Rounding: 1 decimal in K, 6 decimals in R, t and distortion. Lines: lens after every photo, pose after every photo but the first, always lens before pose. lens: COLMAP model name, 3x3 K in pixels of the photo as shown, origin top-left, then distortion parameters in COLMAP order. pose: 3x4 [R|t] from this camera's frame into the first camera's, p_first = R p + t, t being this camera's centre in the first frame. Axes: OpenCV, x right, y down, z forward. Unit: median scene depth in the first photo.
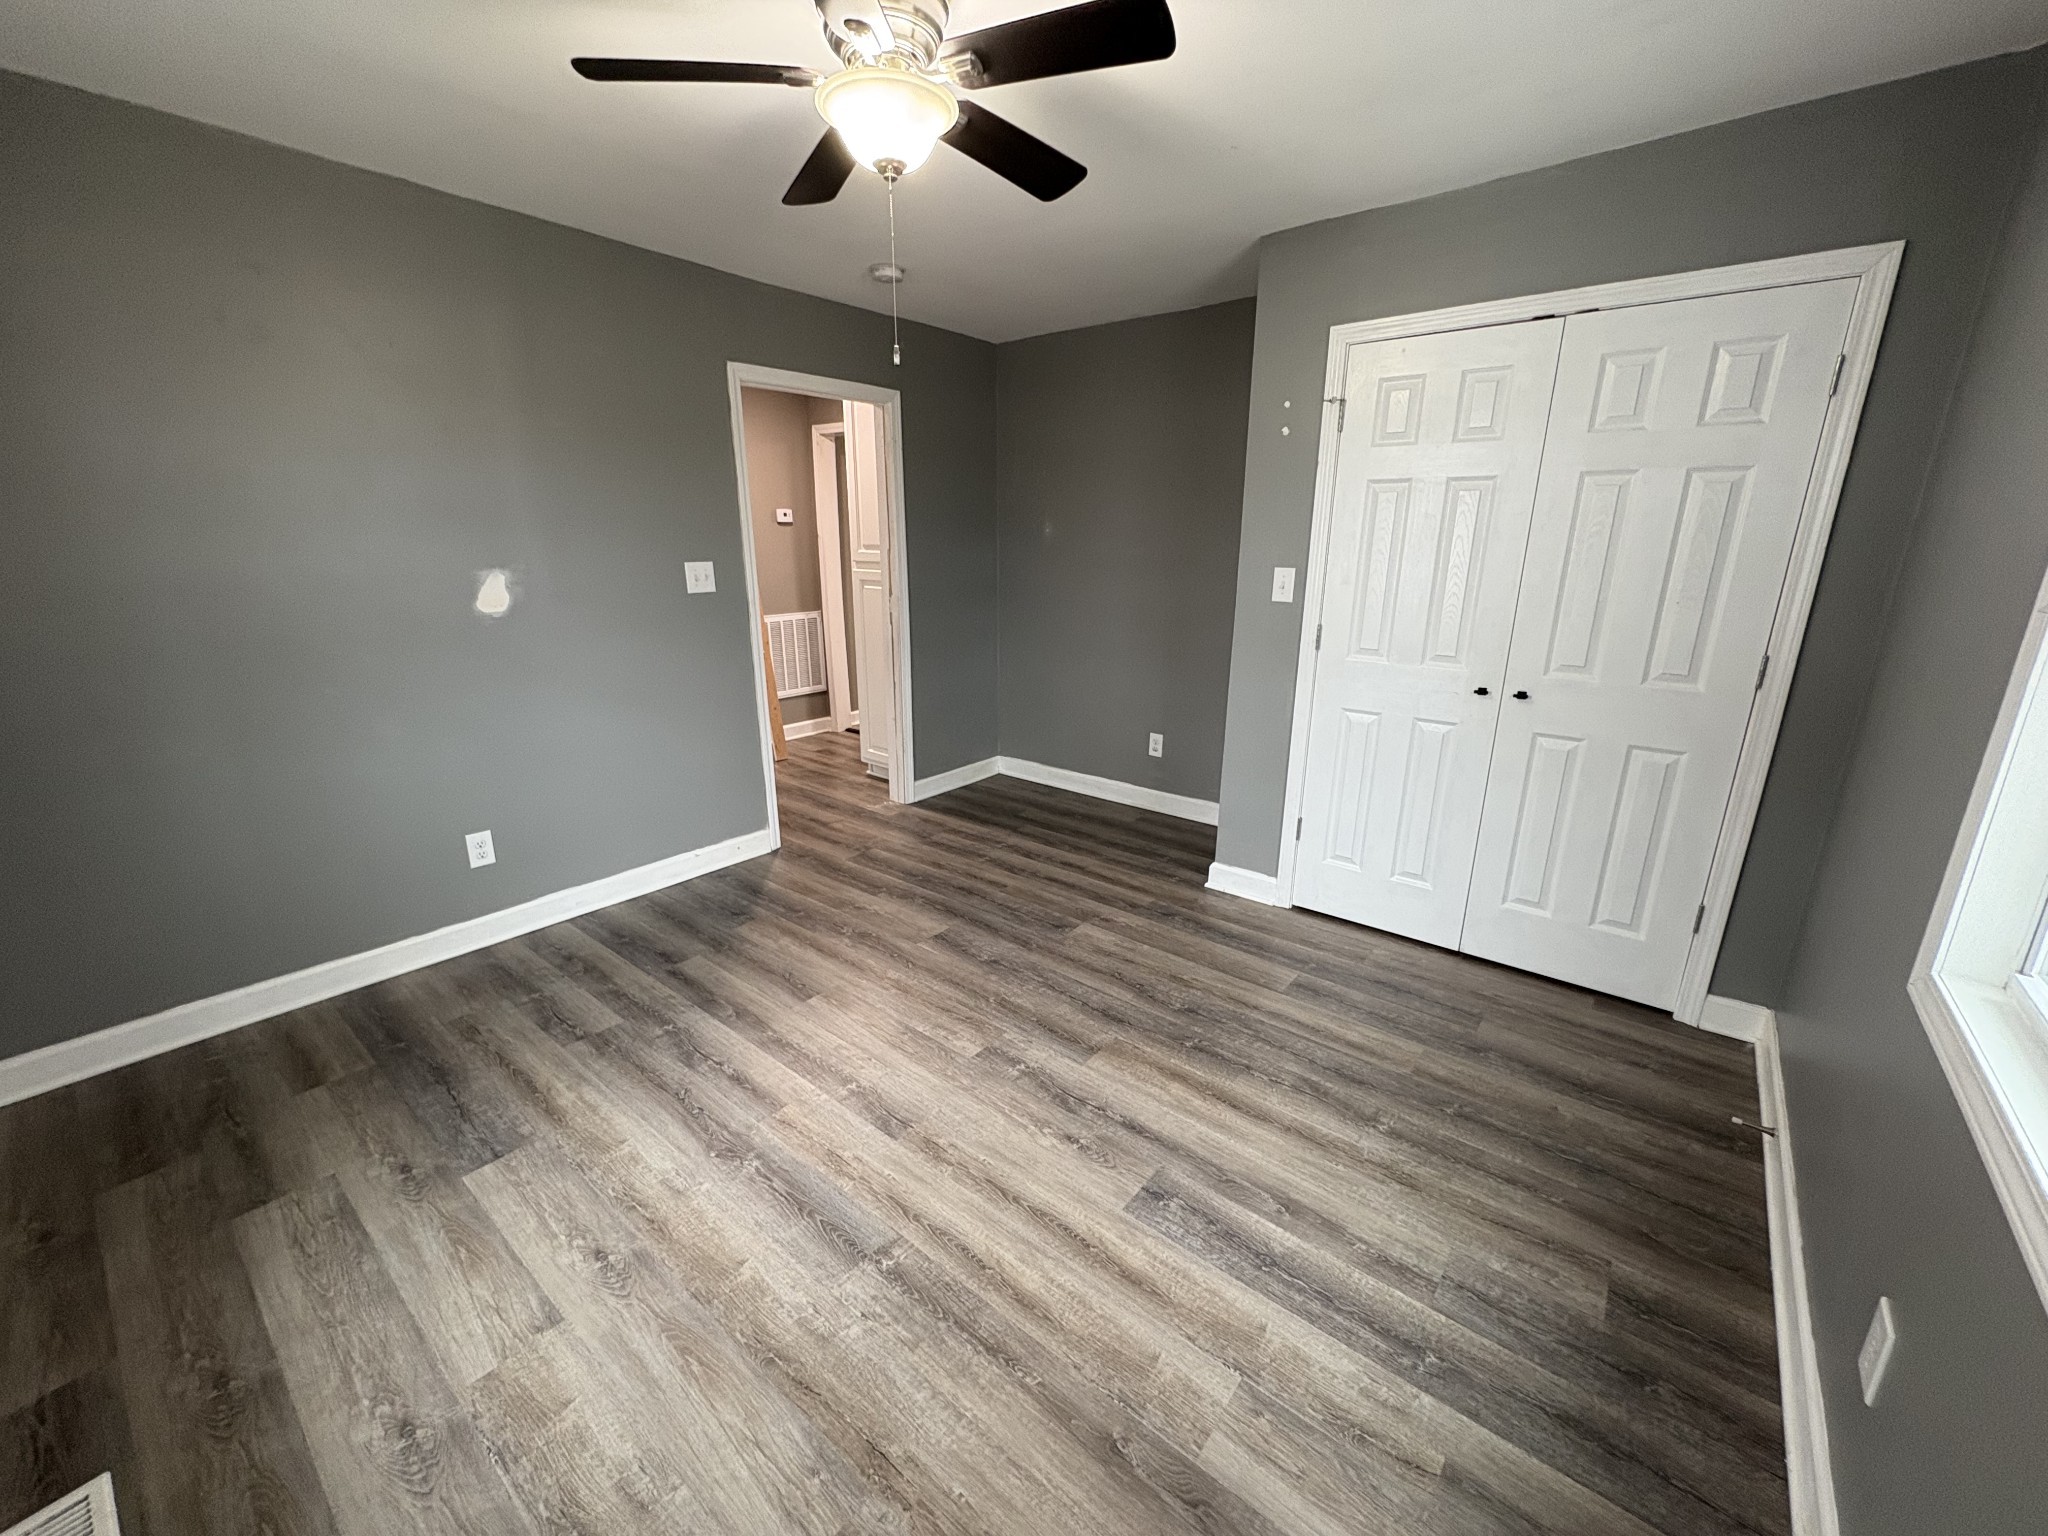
lens RADIAL K [[810.8, 0, 1025.1], [0, 810.8, 765.7], [0, 0, 1]] dist [-0.002524, 0.000262]
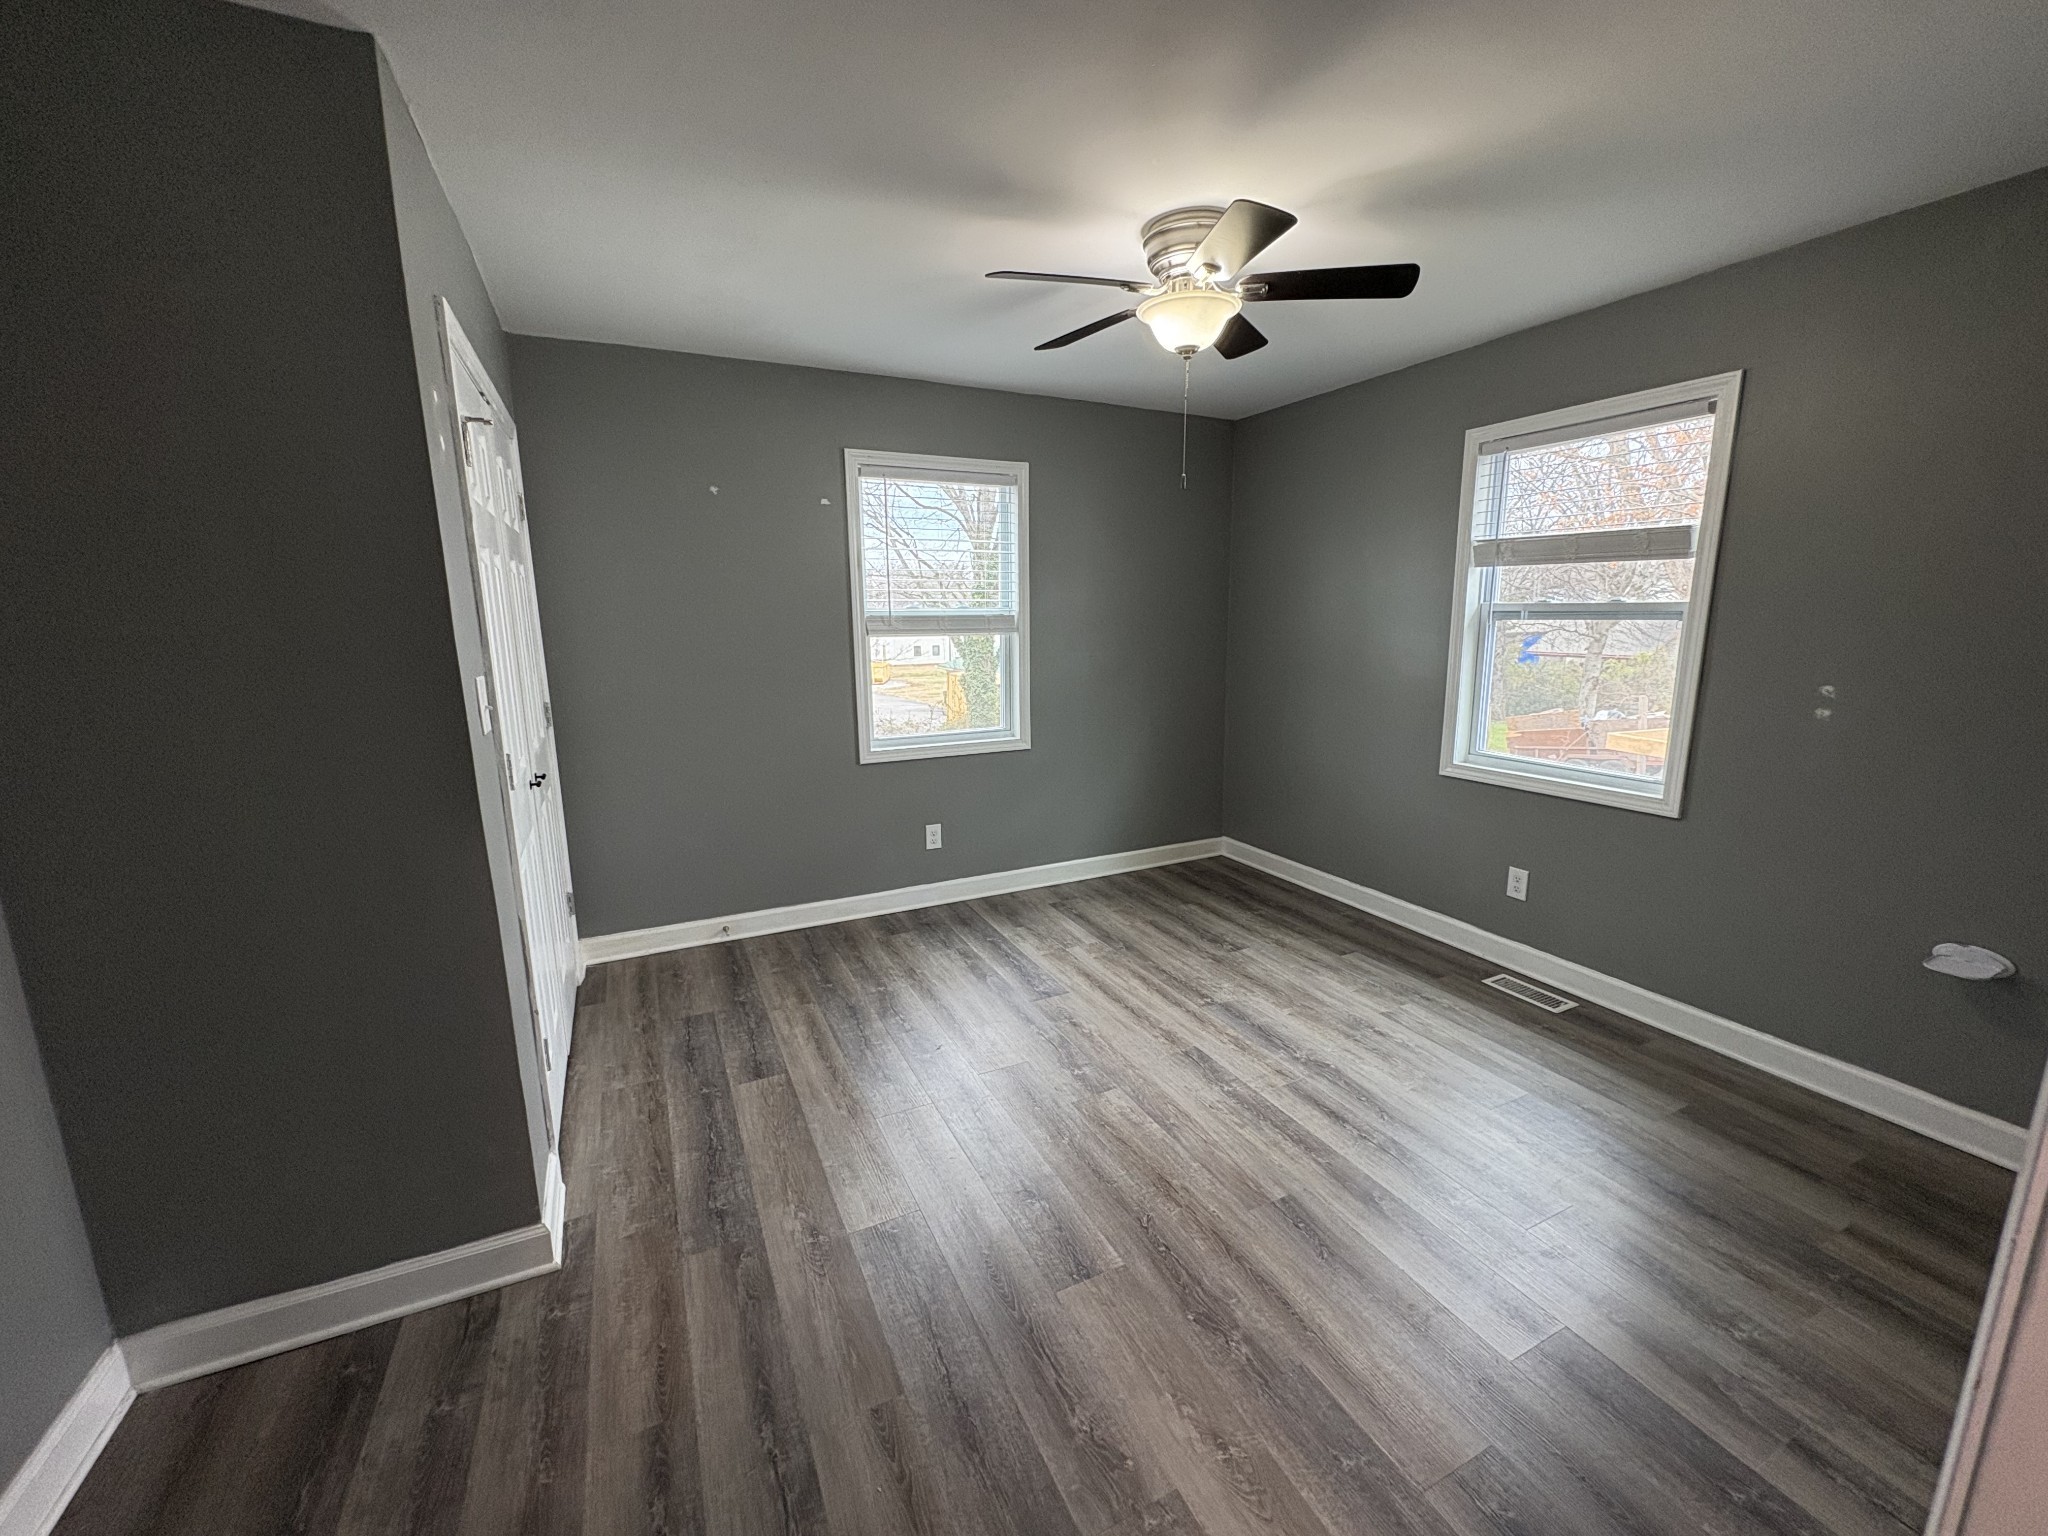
lens RADIAL K [[810.8, 0, 1024.2], [0, 810.8, 771.6], [0, 0, 1]] dist [-0.002524, 0.000262]
pose [[-0.905722, -0.078518, 0.416536, -0.485033], [0.123111, 0.891601, 0.435764, -0.654414], [-0.405600, 0.445962, -0.797877, 2.252490]]
